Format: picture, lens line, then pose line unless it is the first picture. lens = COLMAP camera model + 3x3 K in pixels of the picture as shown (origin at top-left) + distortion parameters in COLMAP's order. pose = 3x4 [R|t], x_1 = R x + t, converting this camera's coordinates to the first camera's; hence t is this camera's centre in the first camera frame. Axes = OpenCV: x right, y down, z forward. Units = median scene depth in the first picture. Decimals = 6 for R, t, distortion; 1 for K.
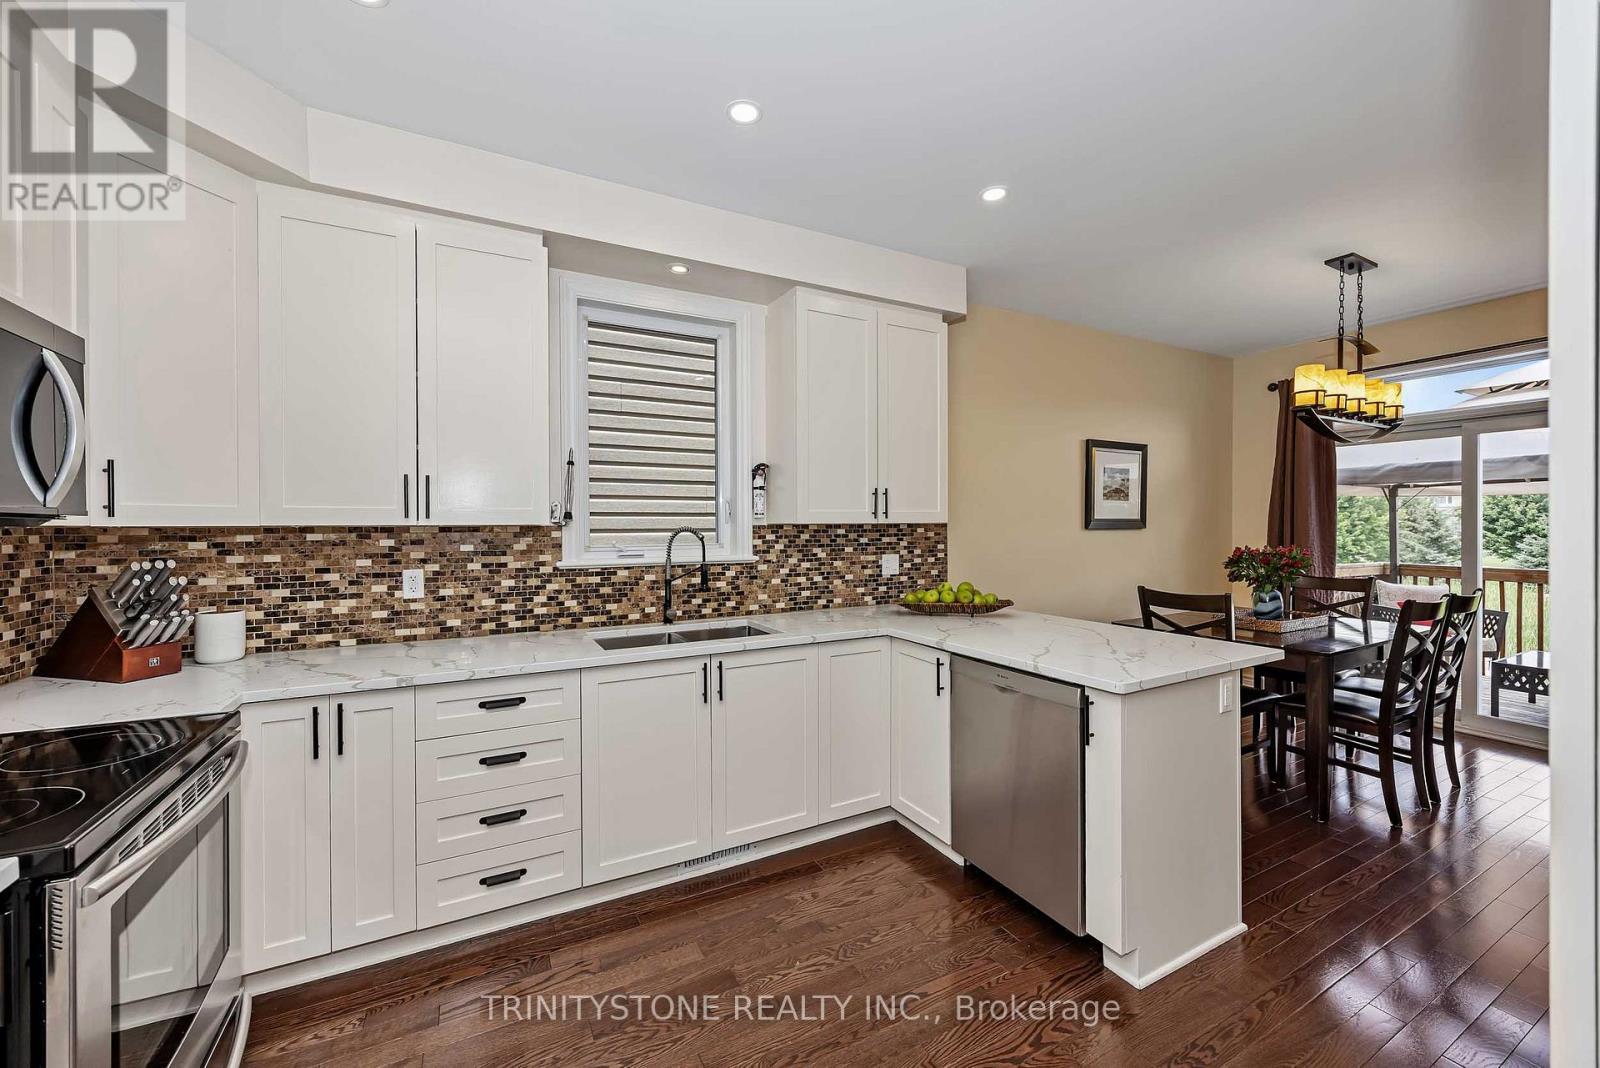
lens RADIAL K [[619.5, 0, 802.0], [0, 619.5, 534.1], [0, 0, 1]] dist [-0.010458, 0.001234]
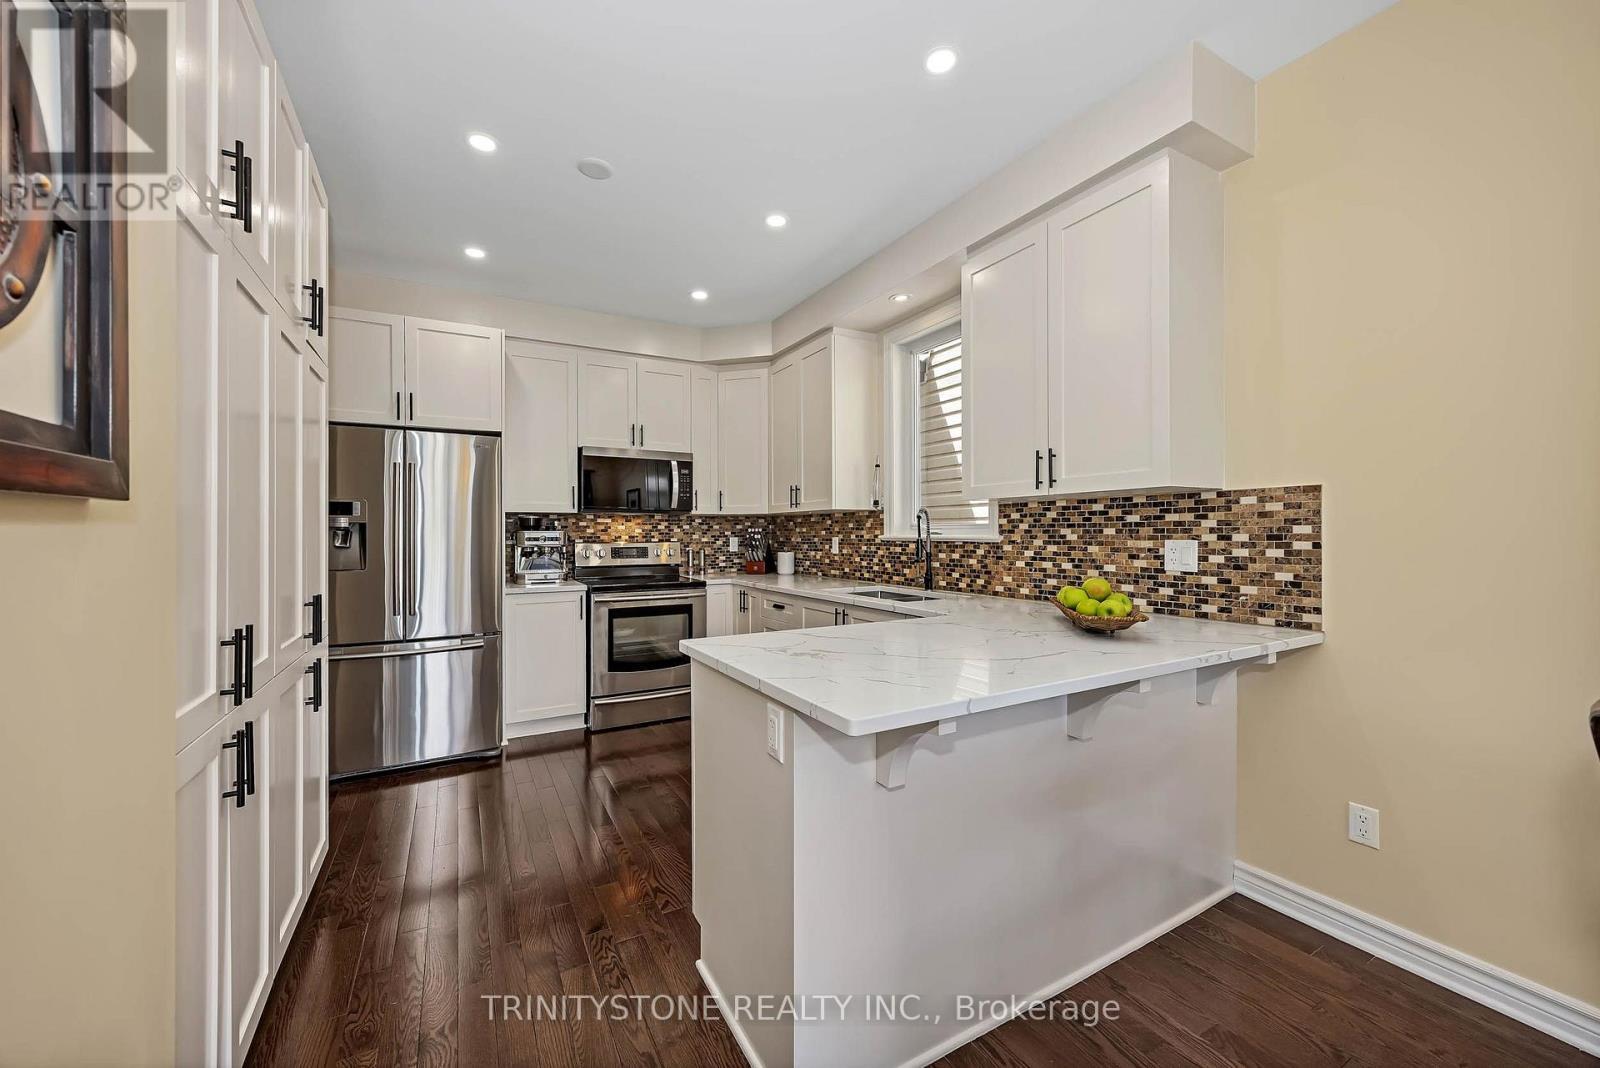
lens RADIAL K [[619.5, 0, 801.7], [0, 619.5, 533.1], [0, 0, 1]] dist [-0.010458, 0.001234]
pose [[0.024084, 0.008008, -0.999678, 0.807936], [-0.003913, 0.999961, 0.007916, 0.022673], [0.999702, 0.003721, 0.024115, 0.610167]]
